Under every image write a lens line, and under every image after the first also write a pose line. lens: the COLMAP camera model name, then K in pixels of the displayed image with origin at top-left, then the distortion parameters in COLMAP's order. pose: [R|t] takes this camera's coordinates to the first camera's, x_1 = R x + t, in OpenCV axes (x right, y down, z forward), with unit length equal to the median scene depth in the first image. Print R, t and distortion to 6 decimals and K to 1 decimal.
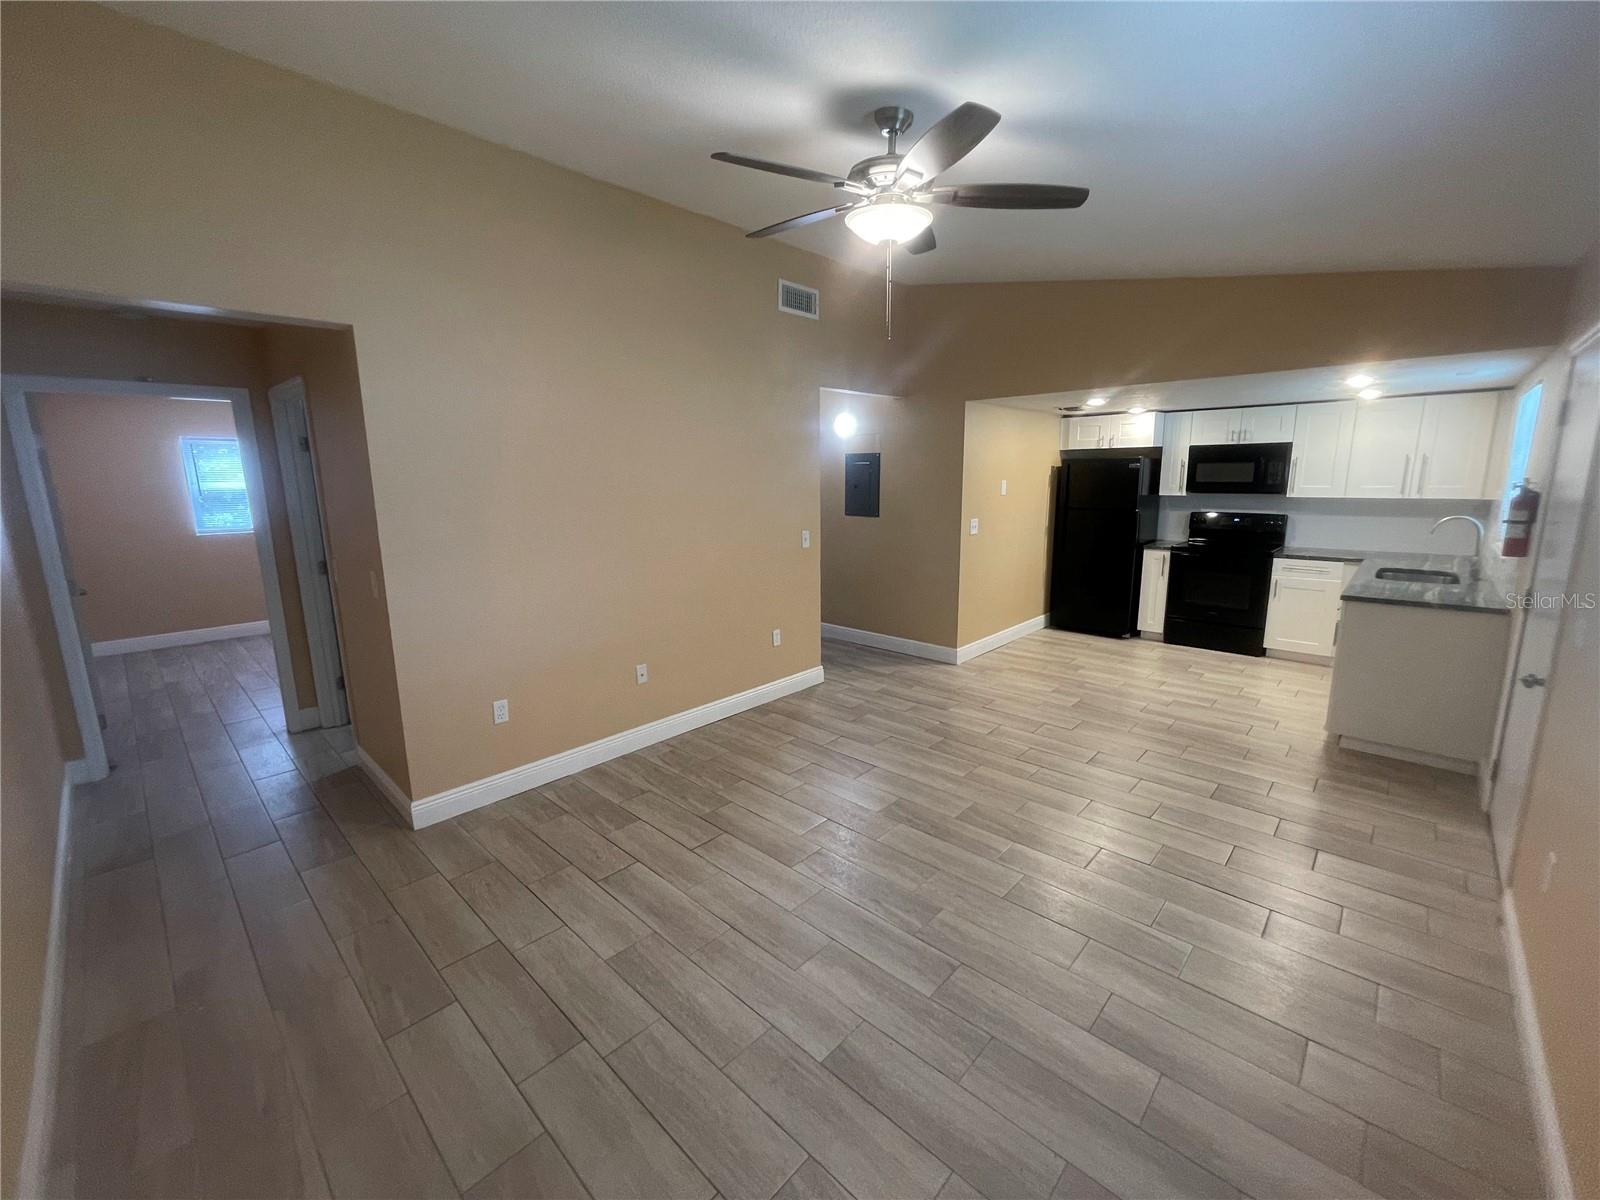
lens RADIAL K [[656.7, 0, 796.7], [0, 656.7, 594.7], [0, 0, 1]] dist [-0.000234, -0.000254]
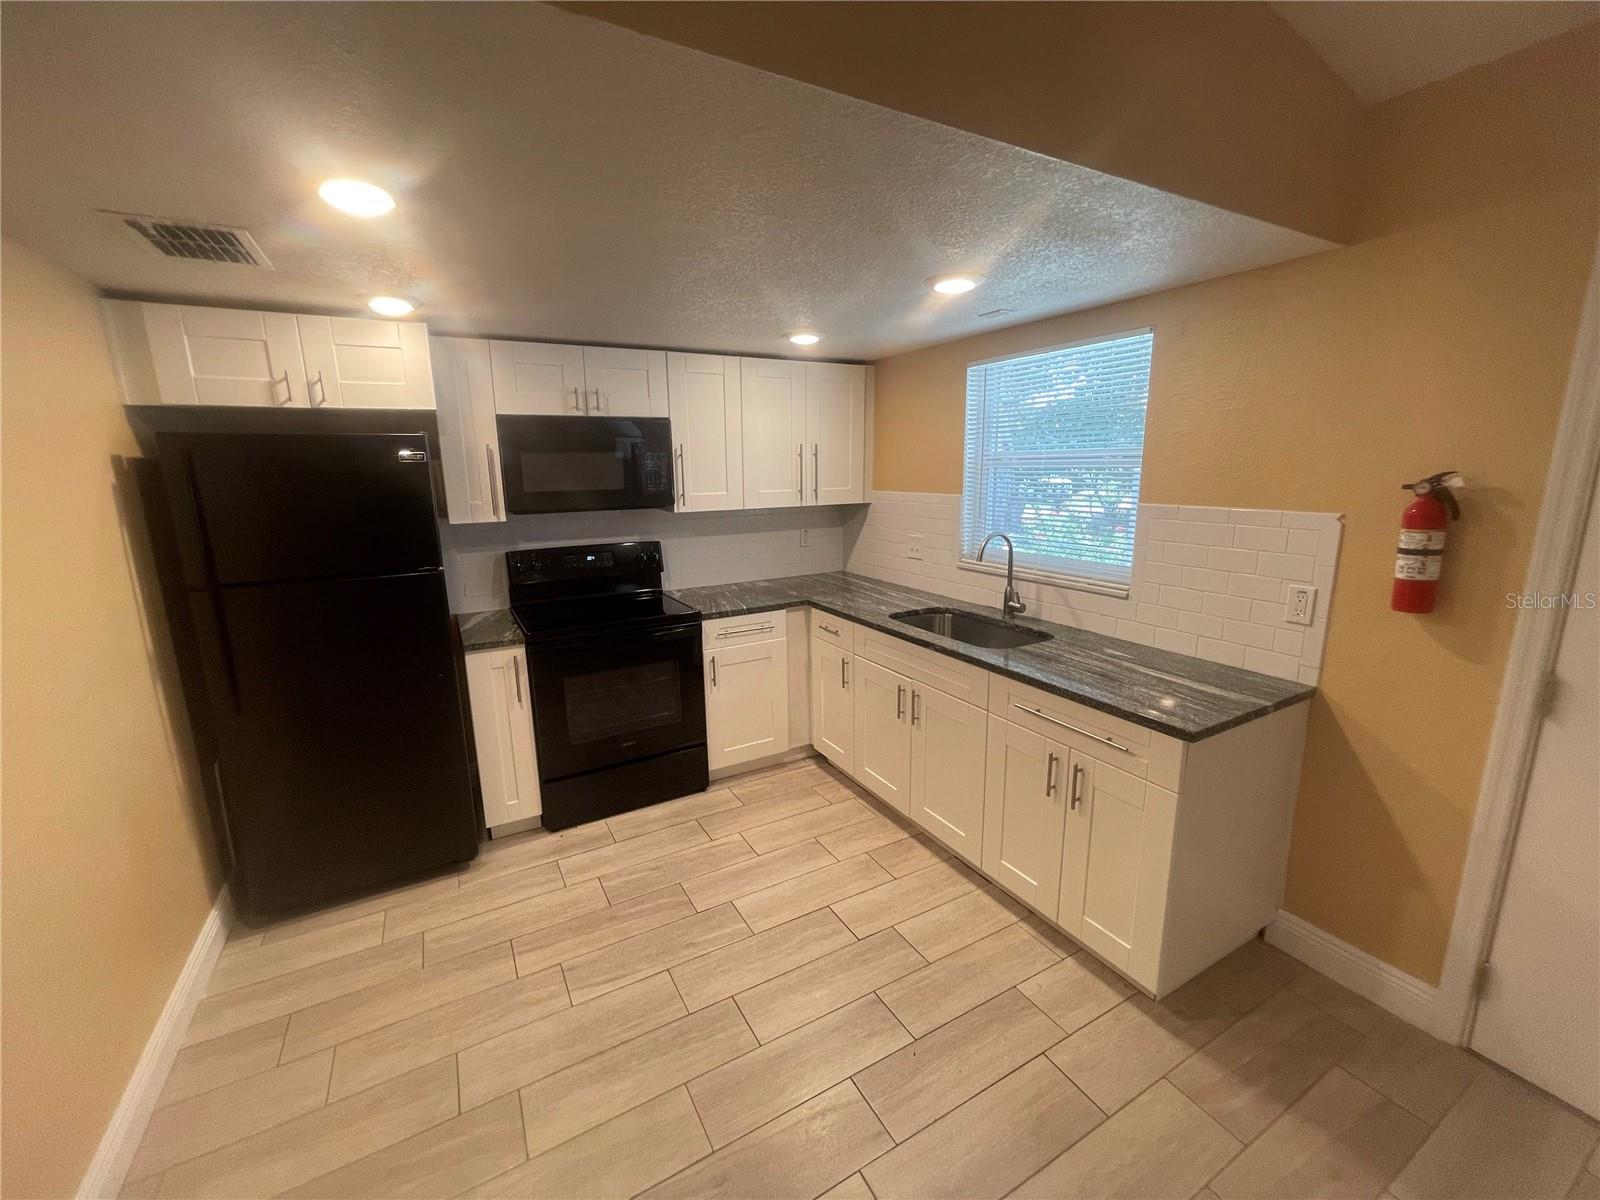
lens RADIAL K [[656.7, 0, 787.9], [0, 656.7, 592.5], [0, 0, 1]] dist [-0.000234, -0.000254]
pose [[0.293489, -0.180186, 0.938828, 0.240779], [0.183350, 0.974453, 0.129706, -0.151659], [-0.938215, 0.134067, 0.319028, 0.806401]]
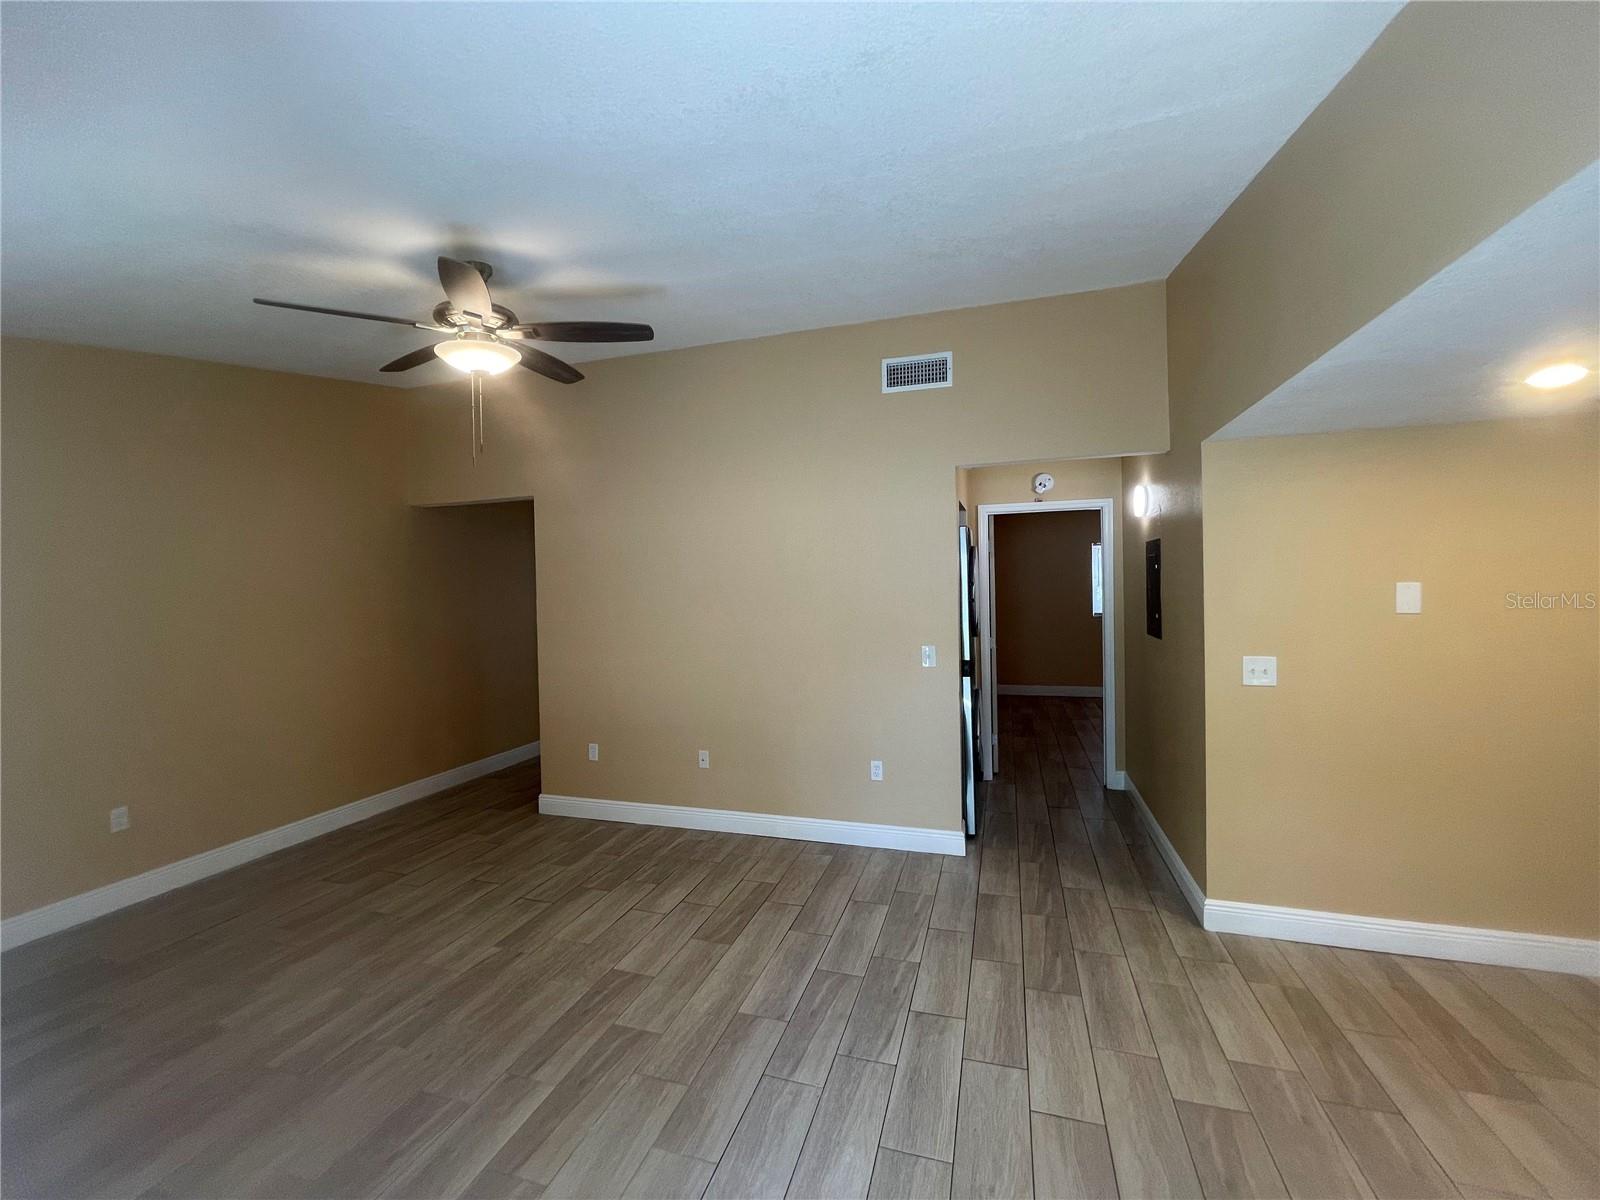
lens RADIAL K [[656.7, 0, 796.4], [0, 656.7, 590.5], [0, 0, 1]] dist [-0.000234, -0.000254]
pose [[0.438015, 0.010487, -0.898907, 0.622735], [-0.155027, 0.985832, -0.064040, -0.083743], [0.885500, 0.167405, 0.433435, 0.481995]]
